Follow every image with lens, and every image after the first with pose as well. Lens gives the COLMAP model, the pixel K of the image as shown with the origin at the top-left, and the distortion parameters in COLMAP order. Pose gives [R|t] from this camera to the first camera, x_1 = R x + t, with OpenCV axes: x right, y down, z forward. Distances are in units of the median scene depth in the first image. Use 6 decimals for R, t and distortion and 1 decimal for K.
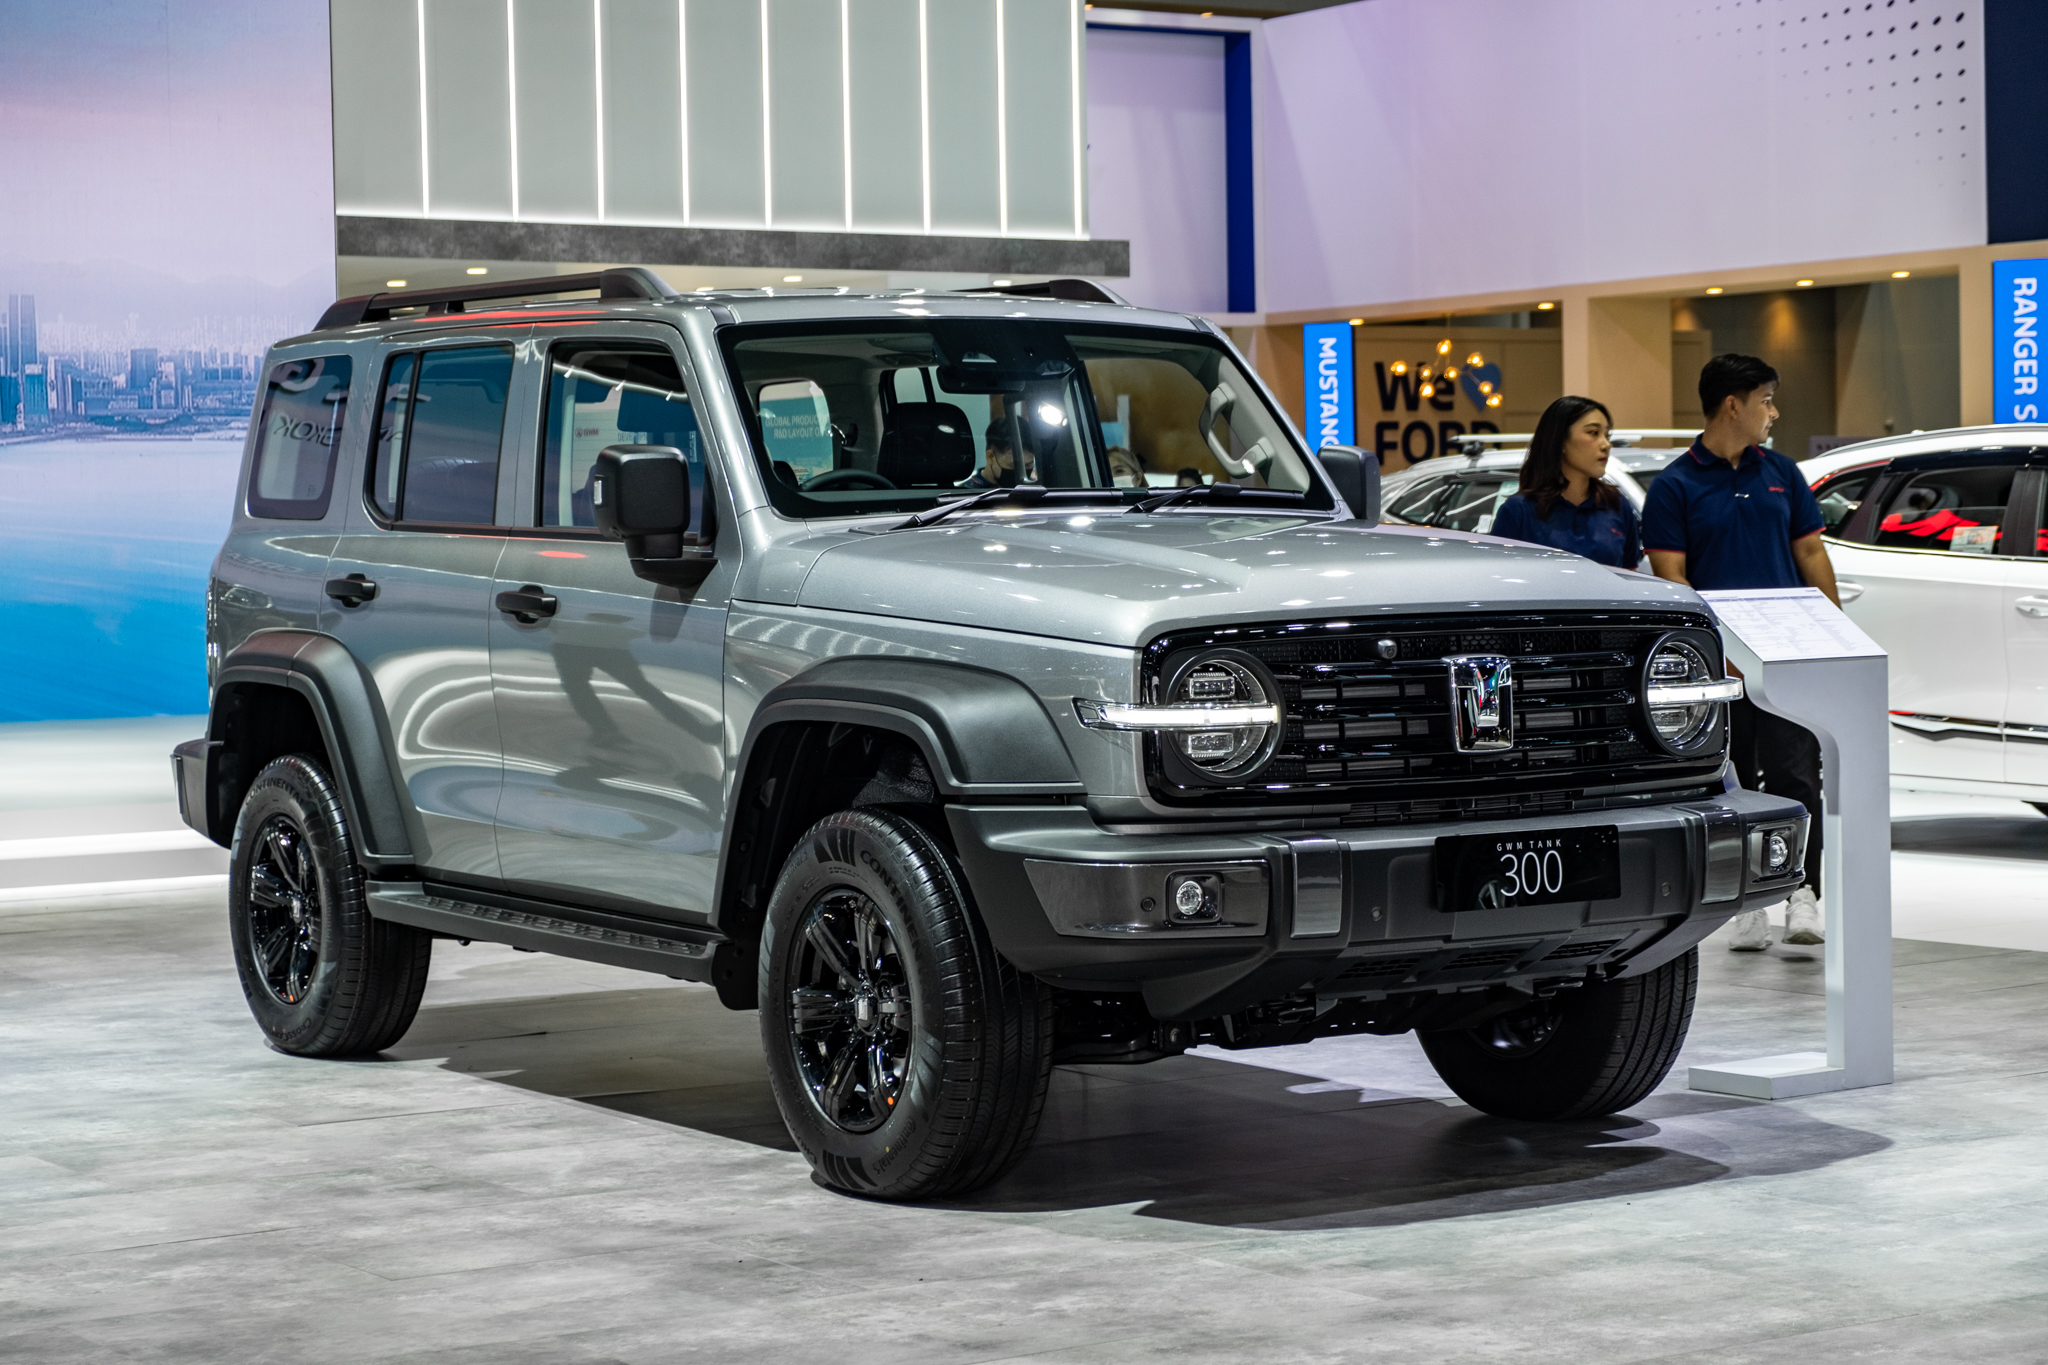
lens RADIAL K [[4154.5, 0, 1024.0], [0, 4154.5, 682.5], [0, 0, 1]] dist [-0.135242, -0.017307]
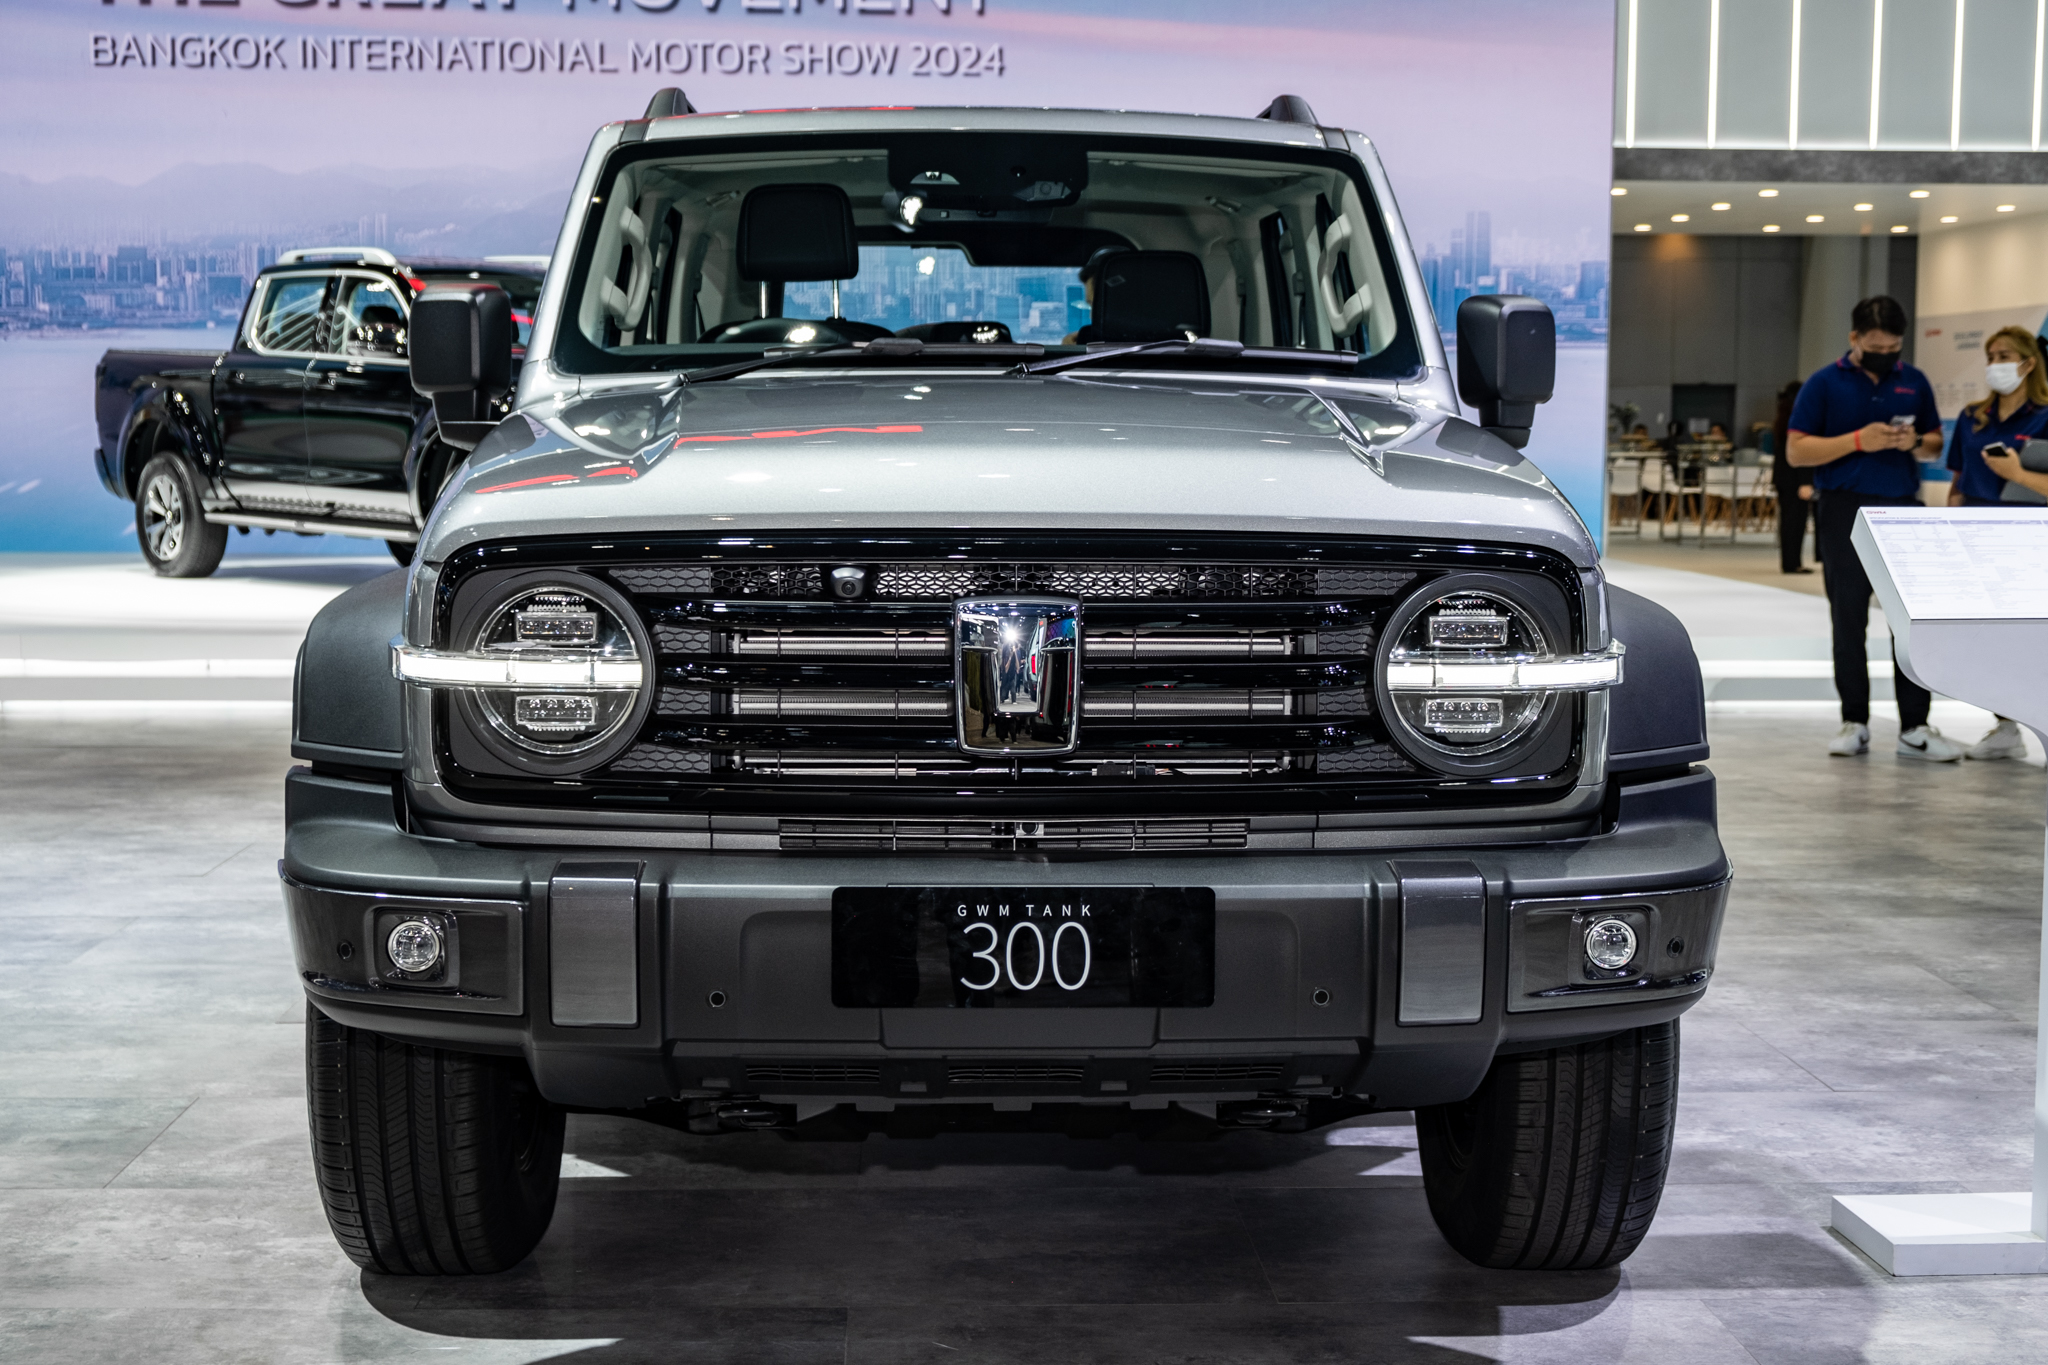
lens RADIAL K [[2745.1, 0, 1024.0], [0, 2745.1, 682.5], [0, 0, 1]] dist [0.030663, -0.023810]
pose [[0.849096, 0.070308, -0.523540, 0.271312], [-0.038540, 0.996707, 0.071345, -0.019531], [0.526832, -0.040402, 0.849009, 0.529690]]
